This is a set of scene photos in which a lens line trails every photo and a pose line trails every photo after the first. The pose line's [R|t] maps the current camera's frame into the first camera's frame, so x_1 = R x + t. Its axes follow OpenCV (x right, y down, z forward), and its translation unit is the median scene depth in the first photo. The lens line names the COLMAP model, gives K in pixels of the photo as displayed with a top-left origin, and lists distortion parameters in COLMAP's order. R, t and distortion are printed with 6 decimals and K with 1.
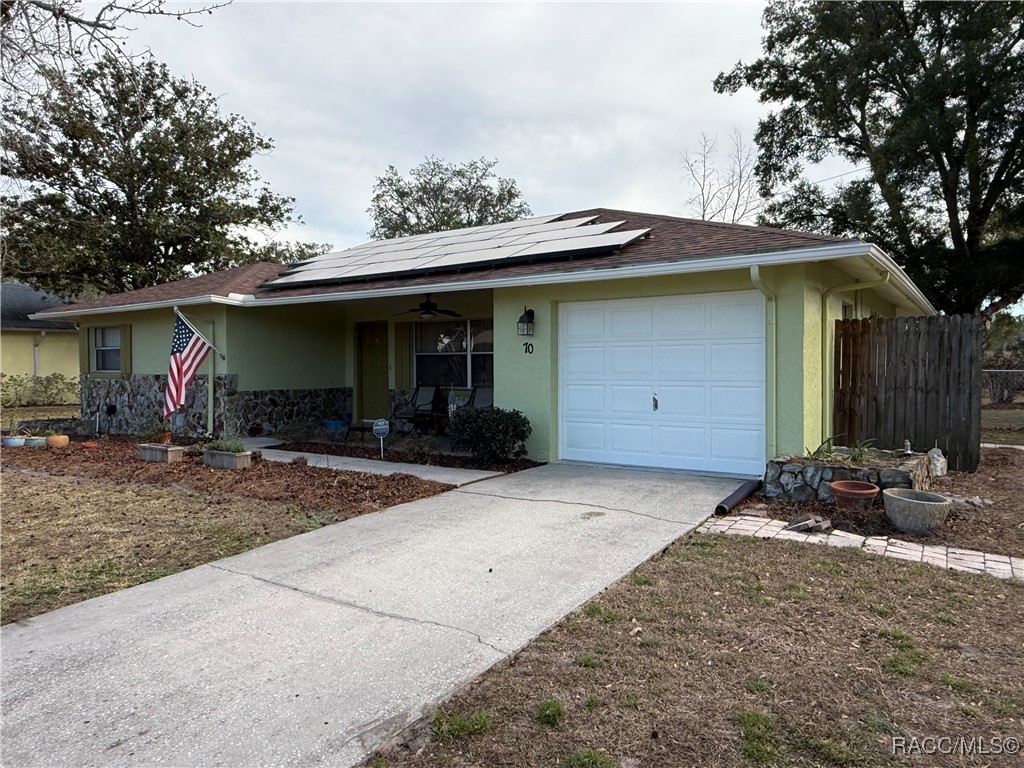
lens RADIAL K [[709.5, 0, 512.0], [0, 709.5, 384.0], [0, 0, 1]] dist [0.001262, 0.000521]
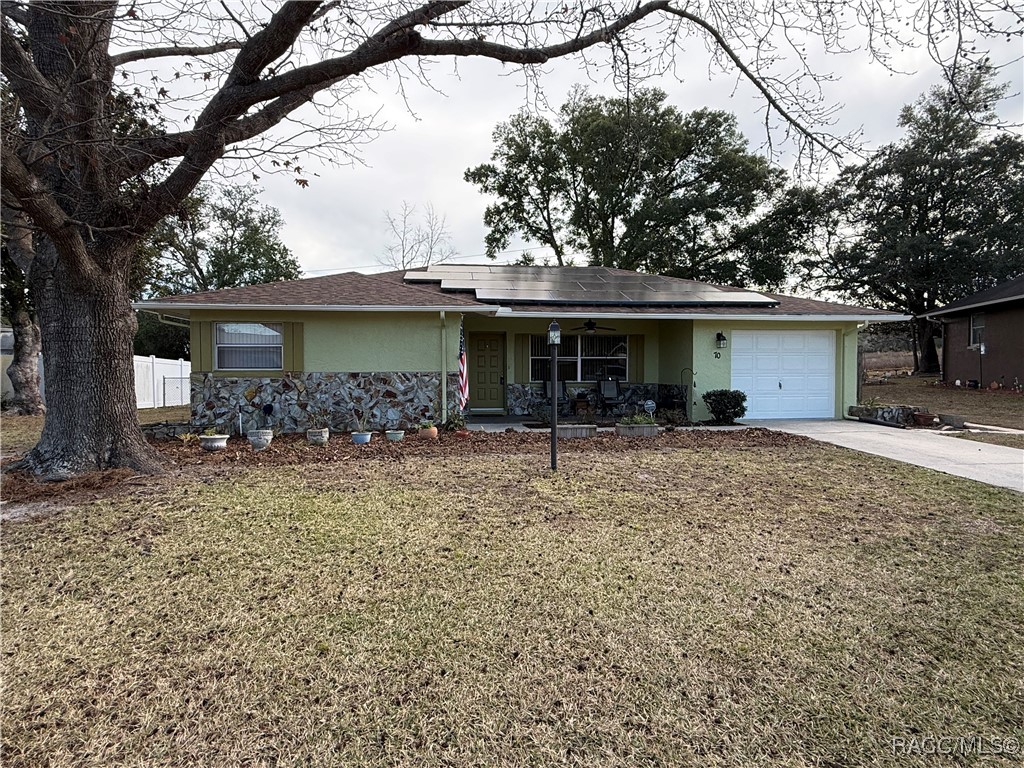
lens RADIAL K [[537.2, 0, 510.9], [0, 537.2, 385.7], [0, 0, 1]] dist [-0.000794, 0.000247]
pose [[0.755479, -0.016913, 0.654955, -0.832652], [0.014954, 0.999851, 0.008570, 0.002723], [-0.655002, 0.003319, 0.755619, 0.235564]]
